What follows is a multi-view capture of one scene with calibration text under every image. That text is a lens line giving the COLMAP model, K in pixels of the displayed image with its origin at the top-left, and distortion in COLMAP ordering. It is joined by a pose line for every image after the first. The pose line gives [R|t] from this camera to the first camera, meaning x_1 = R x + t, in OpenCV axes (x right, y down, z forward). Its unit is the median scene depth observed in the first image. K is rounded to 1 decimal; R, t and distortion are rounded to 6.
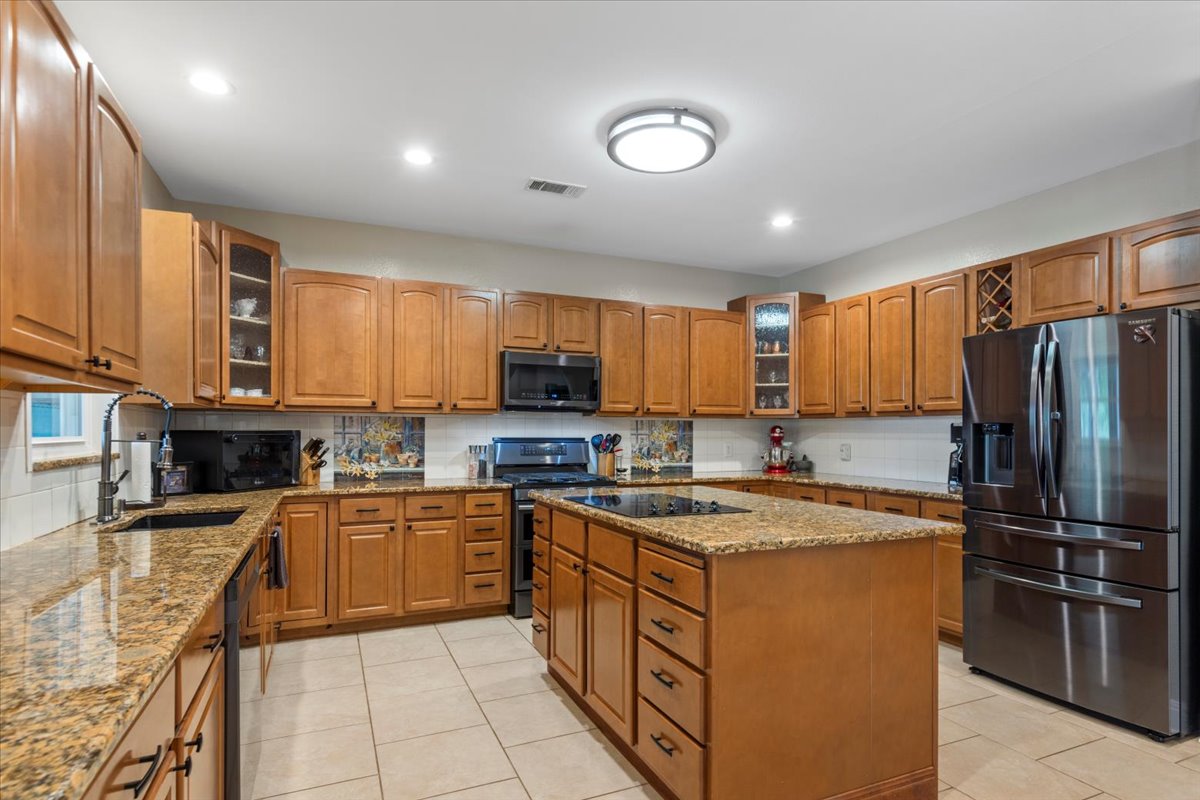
lens RADIAL K [[597.1, 0, 597.7], [0, 597.1, 428.8], [0, 0, 1]] dist [-0.001338, -0.000305]
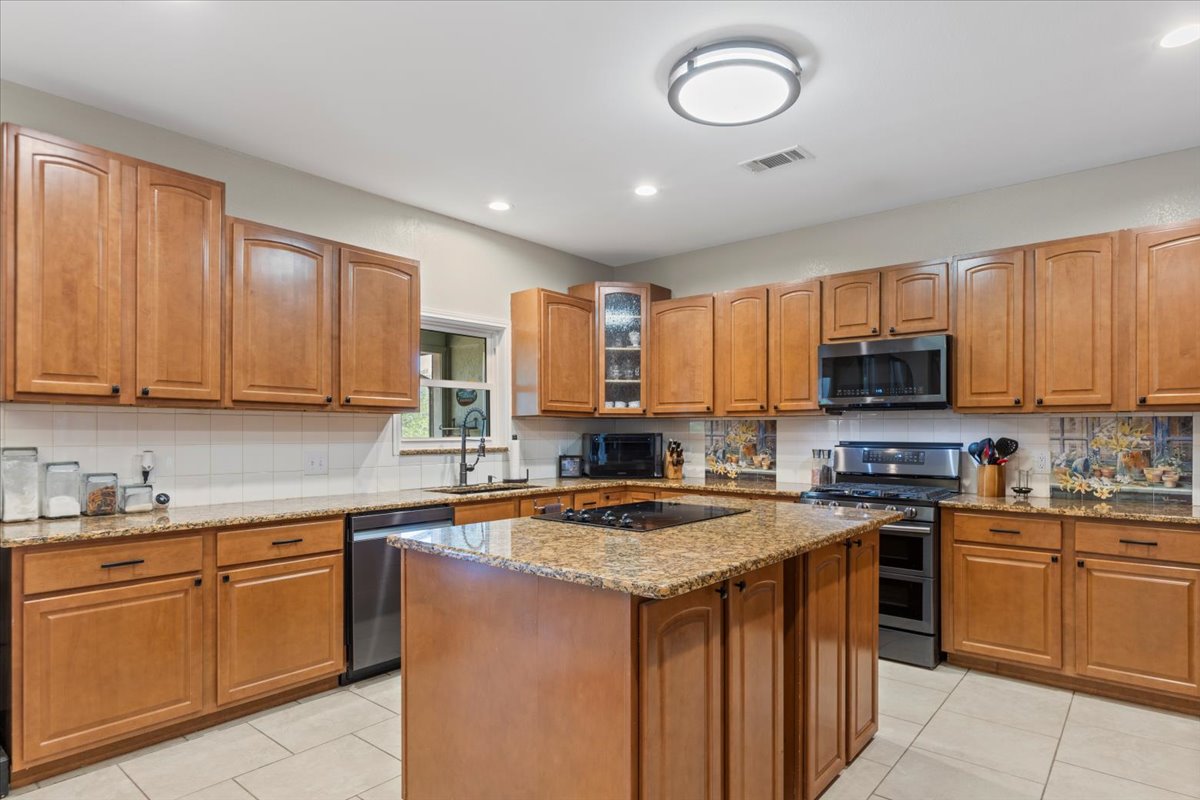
lens RADIAL K [[668.8, 0, 599.1], [0, 668.8, 437.1], [0, 0, 1]] dist [0.002299, 0.000218]
pose [[0.438167, 0.003544, -0.898886, 0.593433], [0.000671, 0.999991, 0.004269, 0.004410], [0.898893, -0.002474, 0.438161, 0.247793]]
